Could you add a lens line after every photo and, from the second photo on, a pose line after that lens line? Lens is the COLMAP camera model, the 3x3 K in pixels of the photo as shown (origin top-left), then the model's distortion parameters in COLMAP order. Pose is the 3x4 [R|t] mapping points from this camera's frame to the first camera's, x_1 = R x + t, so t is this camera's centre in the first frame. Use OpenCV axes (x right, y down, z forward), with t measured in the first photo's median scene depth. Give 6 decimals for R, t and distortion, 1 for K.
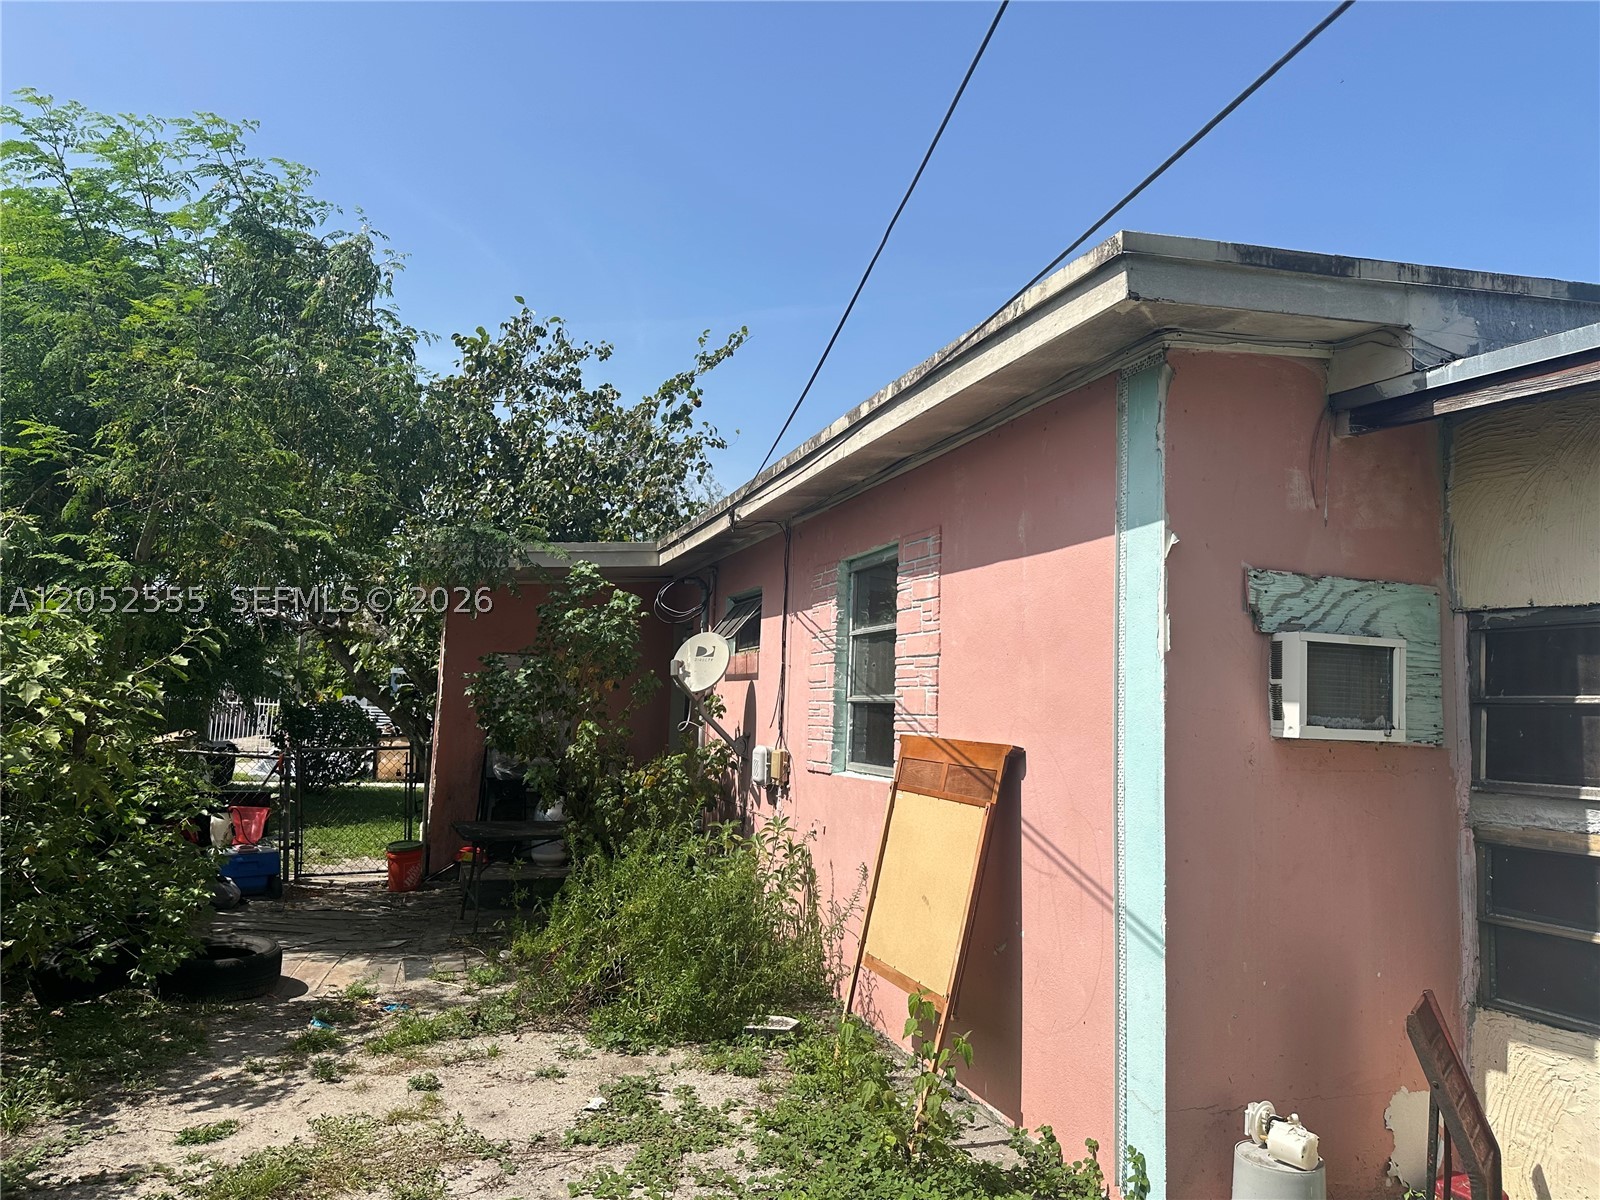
lens RADIAL K [[1130.1, 0, 806.6], [0, 1130.1, 602.5], [0, 0, 1]] dist [0.068921, -0.086105]
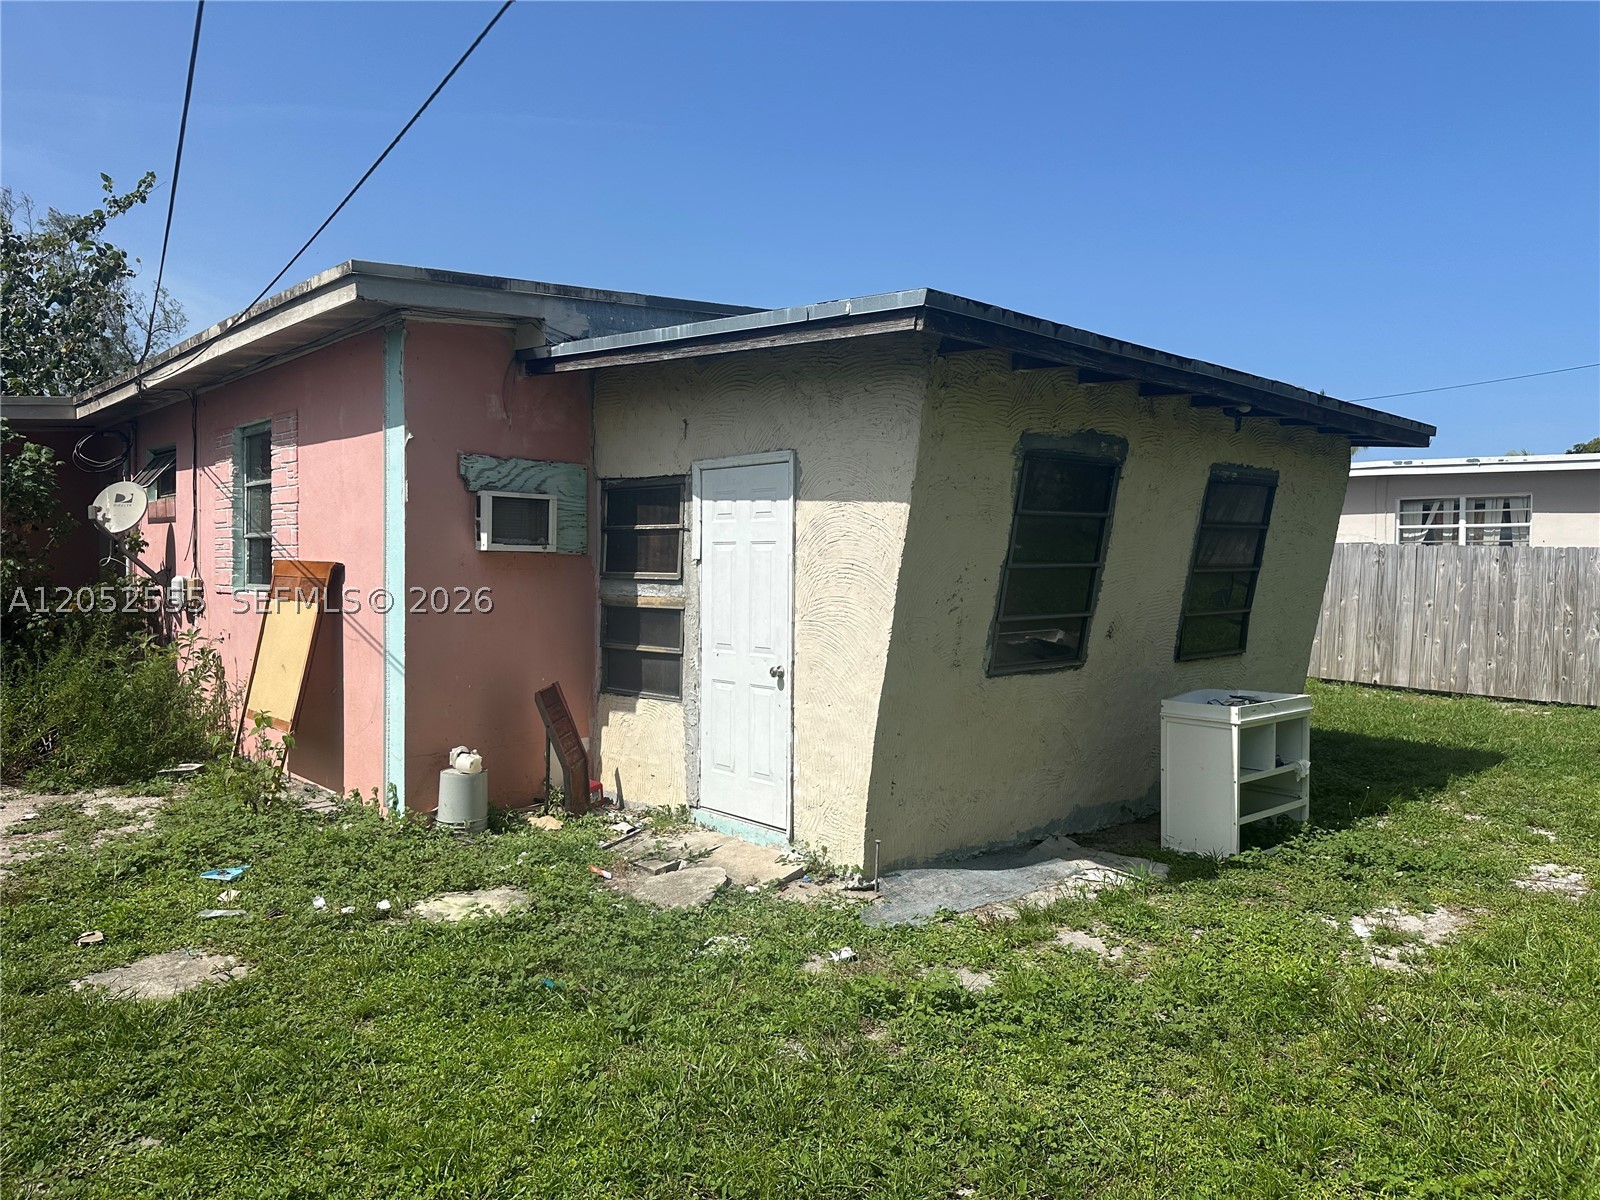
lens RADIAL K [[1089.5, 0, 805.9], [0, 1089.5, 594.8], [0, 0, 1]] dist [0.038488, -0.060794]
pose [[0.907027, -0.037423, 0.419406, 0.135320], [-0.019794, 0.991152, 0.131247, -0.038541], [-0.420607, -0.127347, 0.898261, -0.618360]]
